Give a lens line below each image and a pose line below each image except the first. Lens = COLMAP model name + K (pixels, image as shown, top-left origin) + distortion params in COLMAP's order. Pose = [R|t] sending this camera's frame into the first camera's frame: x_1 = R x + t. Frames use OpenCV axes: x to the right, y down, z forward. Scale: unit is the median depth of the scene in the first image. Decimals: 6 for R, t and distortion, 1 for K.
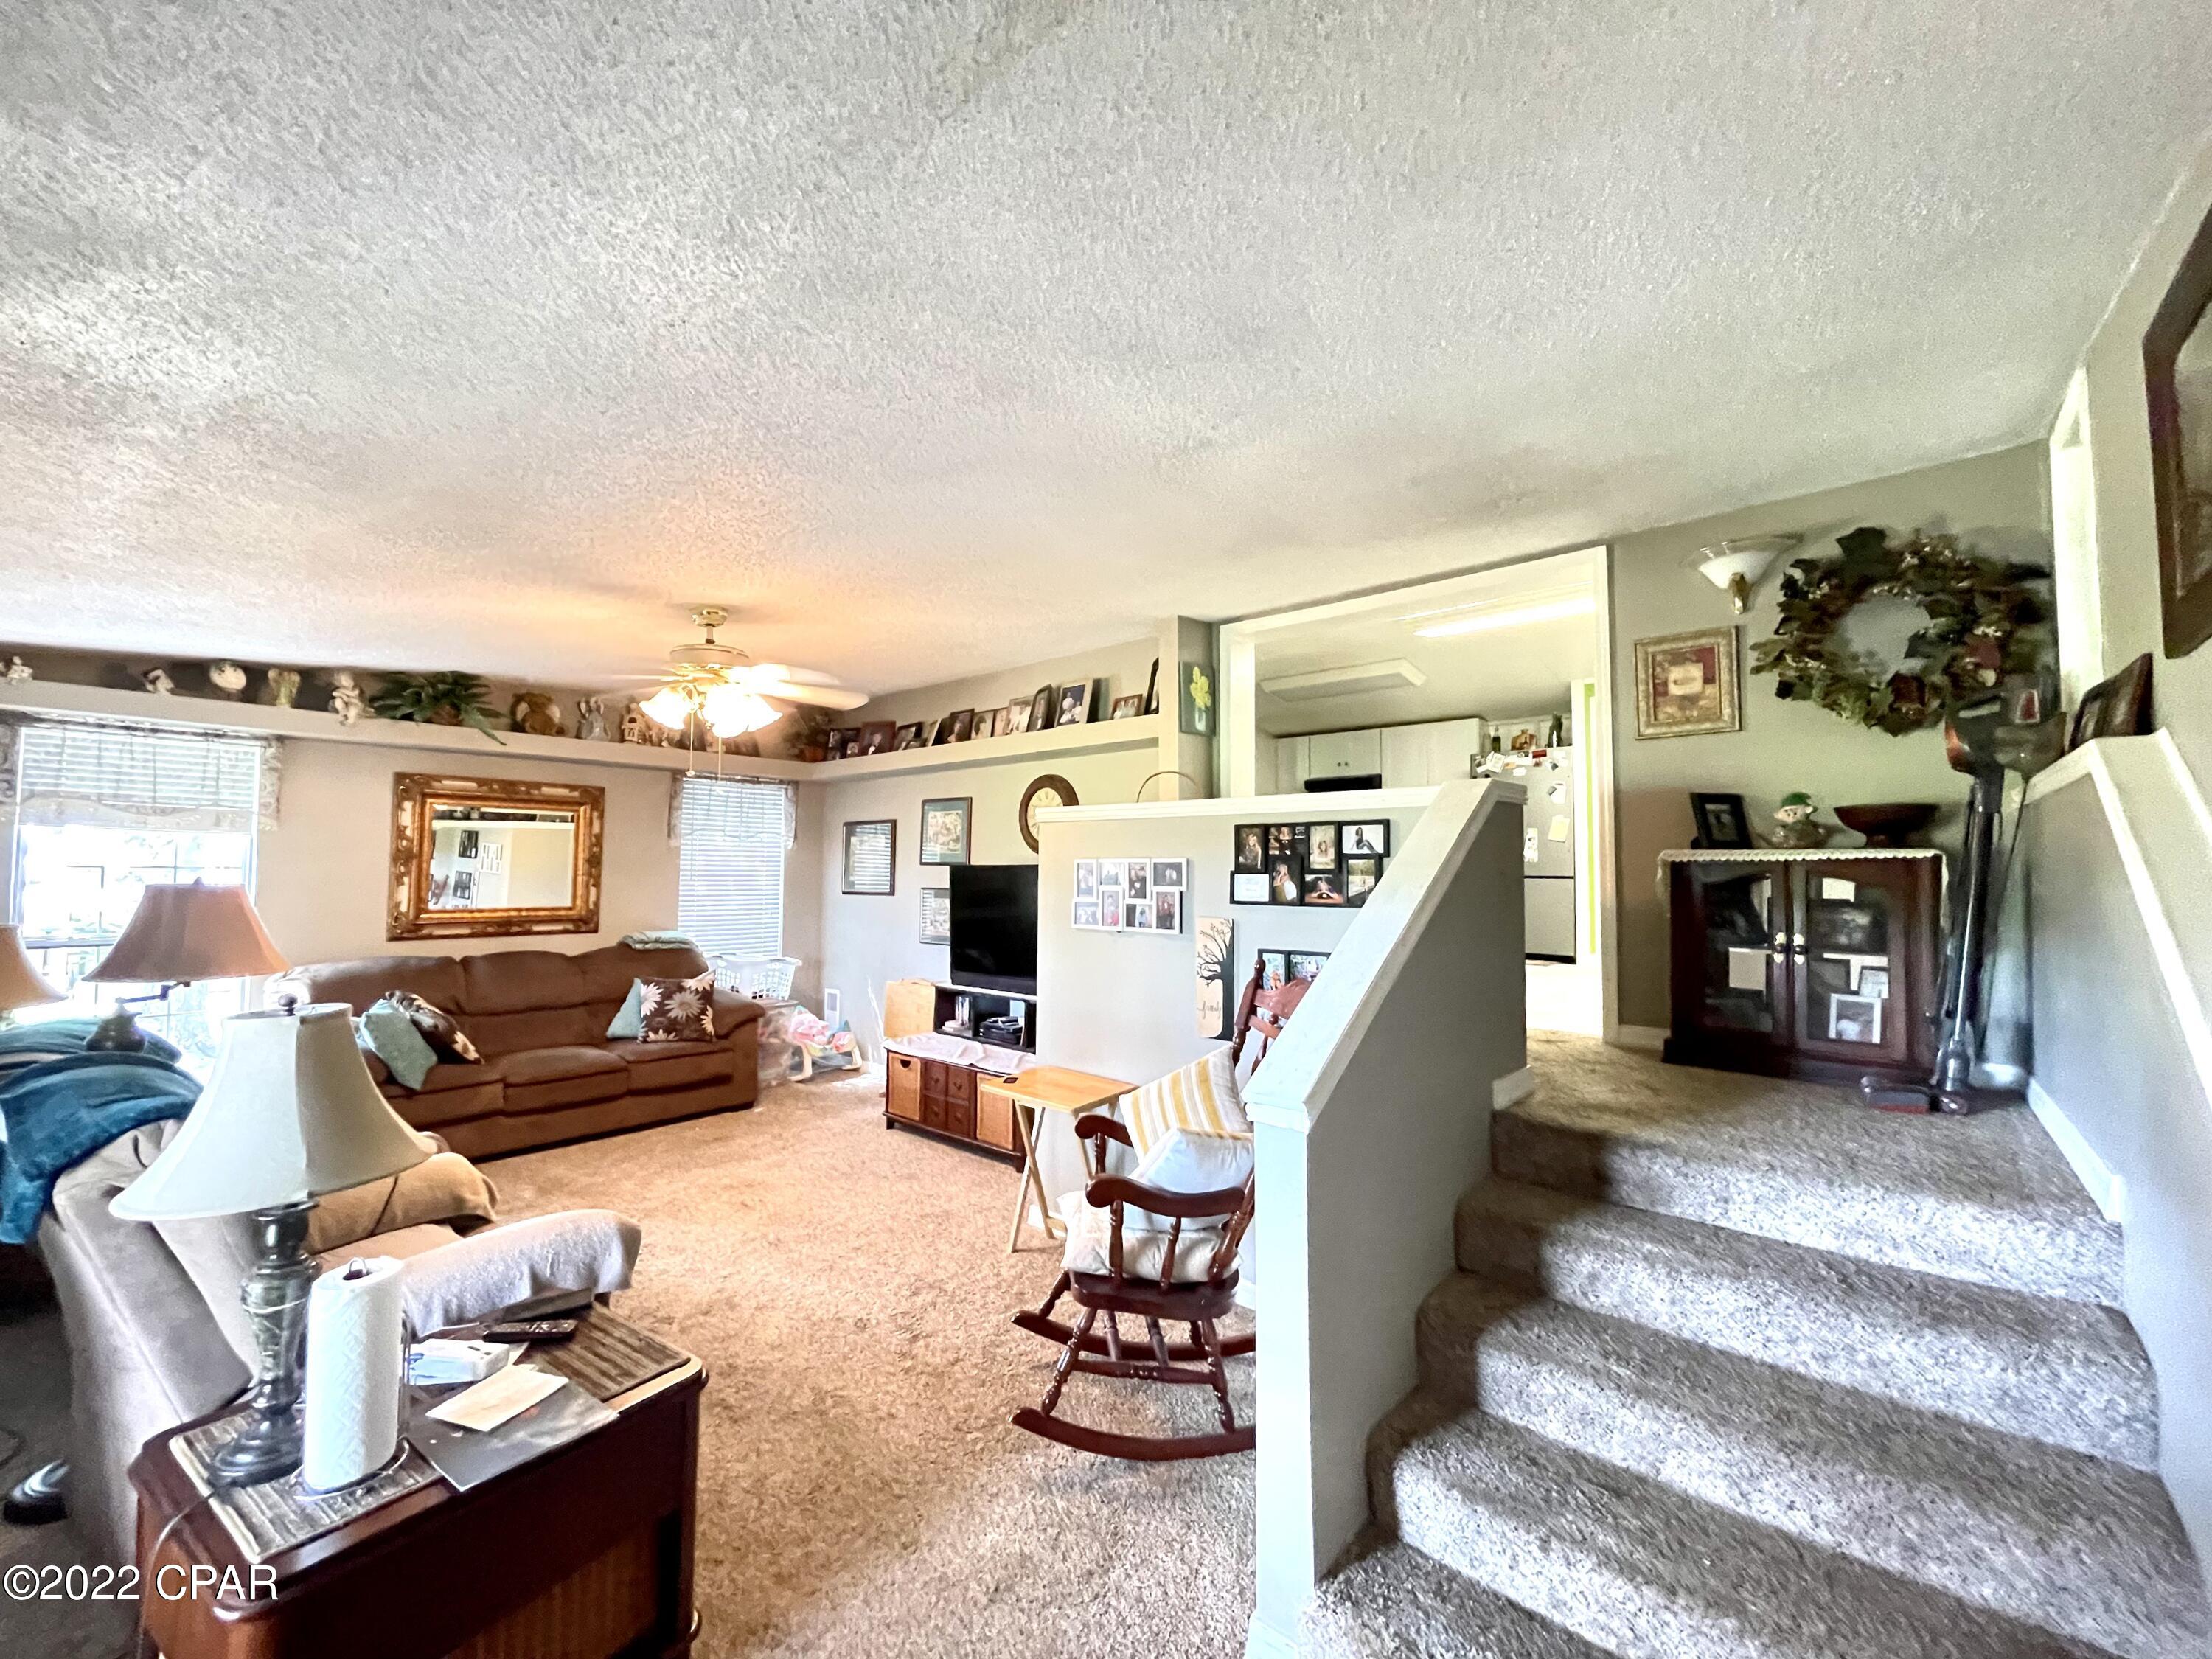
lens RADIAL K [[891.6, 0, 1106.5], [0, 891.6, 830.0], [0, 0, 1]] dist [-0.001649, 0.000448]
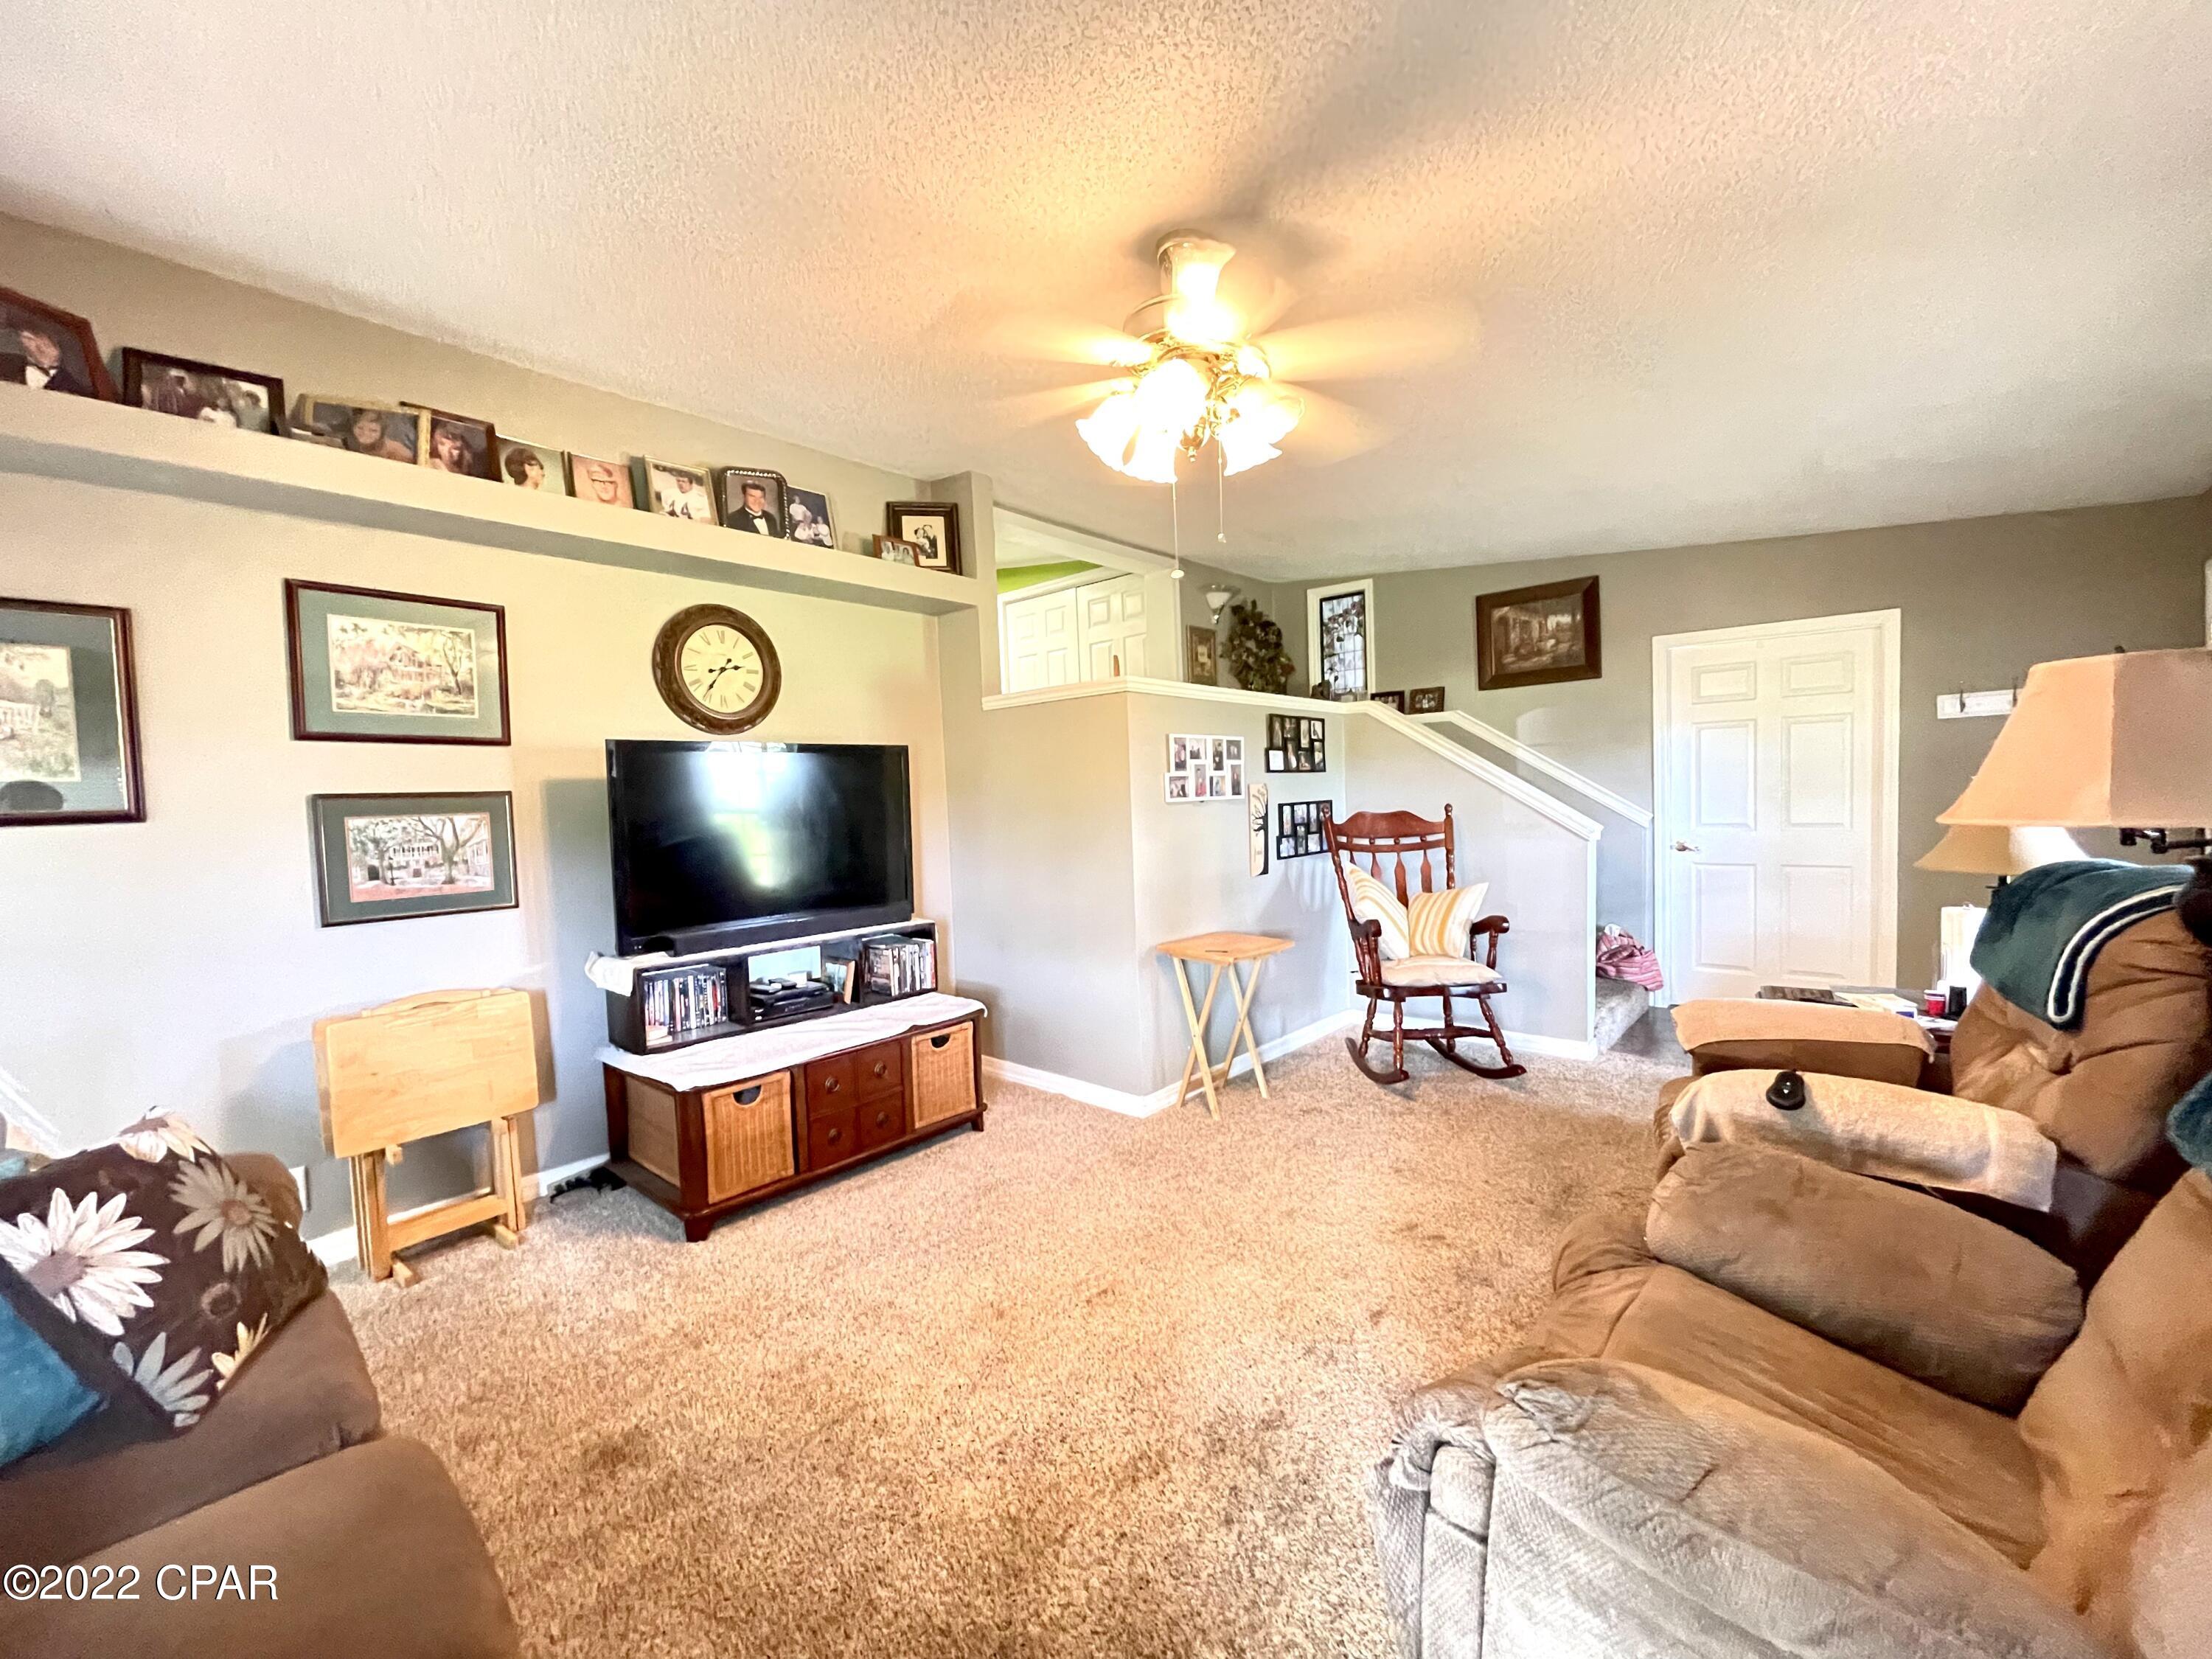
lens RADIAL K [[891.6, 0, 1093.1], [0, 891.6, 834.4], [0, 0, 1]] dist [-0.001649, 0.000448]
pose [[0.018338, -0.046835, 0.998734, -1.128017], [-0.014468, 0.998785, 0.047103, 0.108436], [-0.999727, -0.015314, 0.017638, 1.154895]]
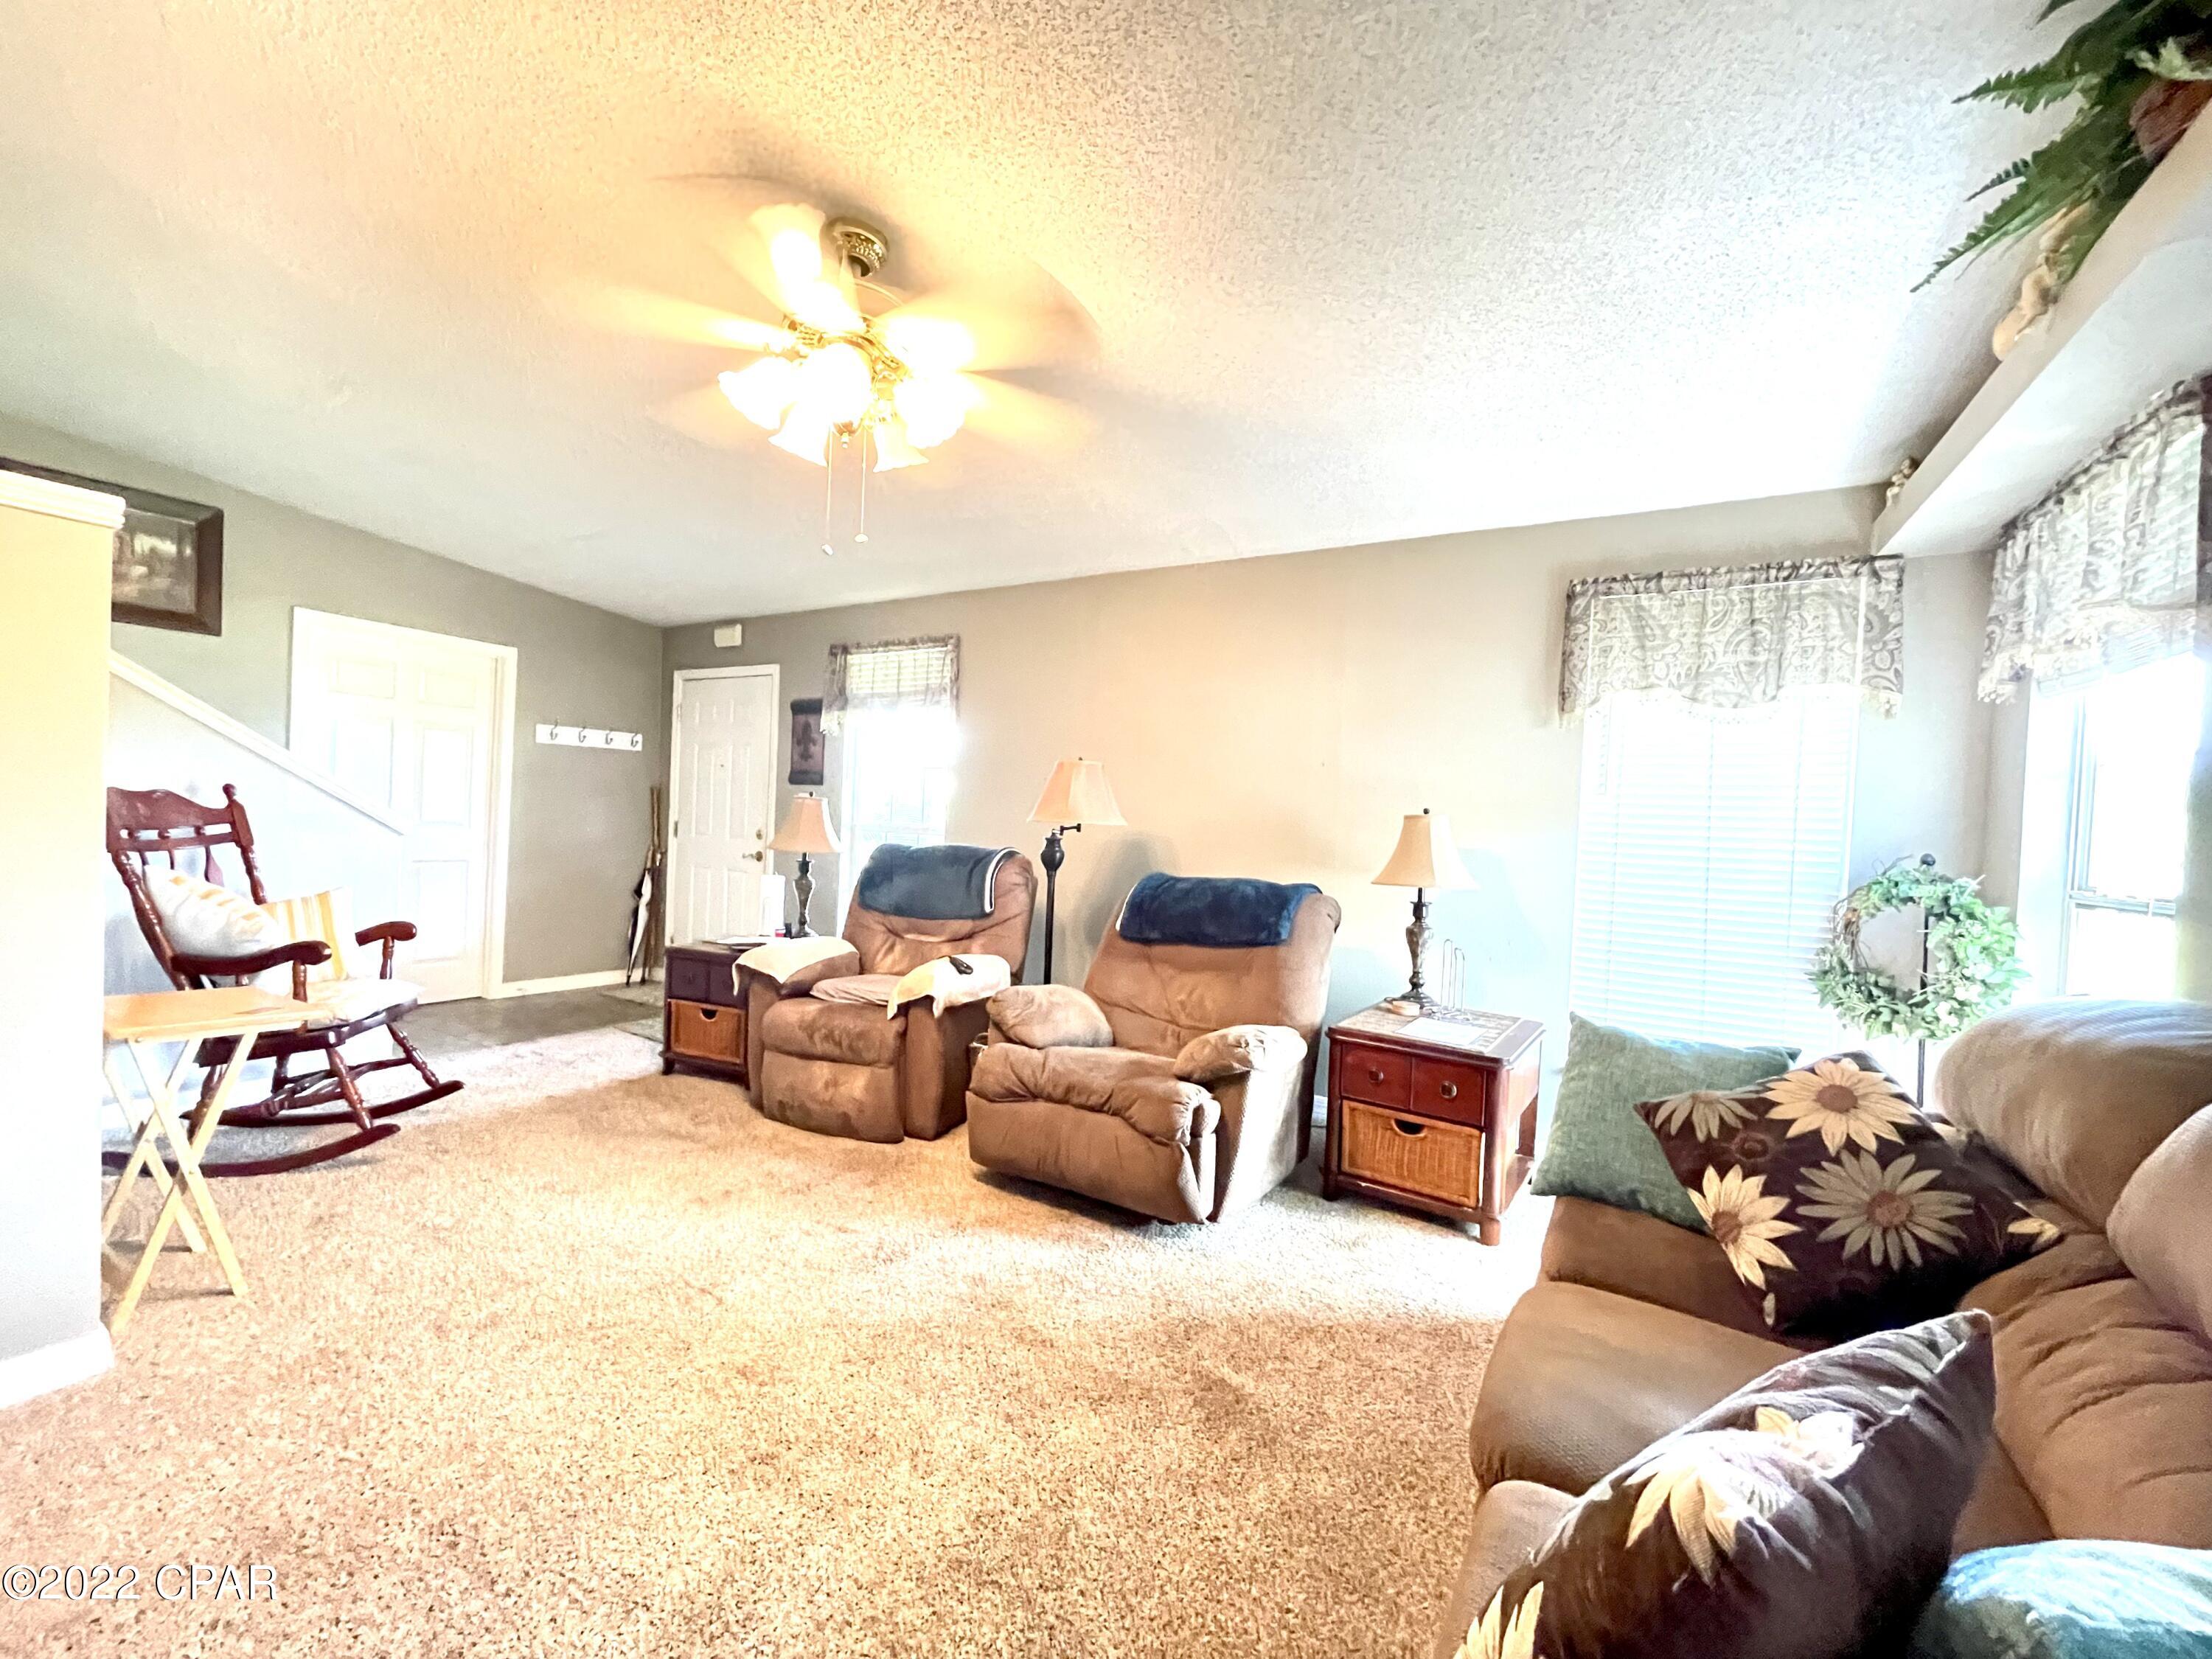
lens RADIAL K [[891.6, 0, 1092.4], [0, 891.6, 834.1], [0, 0, 1]] dist [-0.001649, 0.000448]
pose [[-0.984870, -0.050928, -0.165642, -0.570157], [-0.046300, 0.998425, -0.031682, 0.158849], [0.166994, -0.023533, -0.985677, 1.744410]]
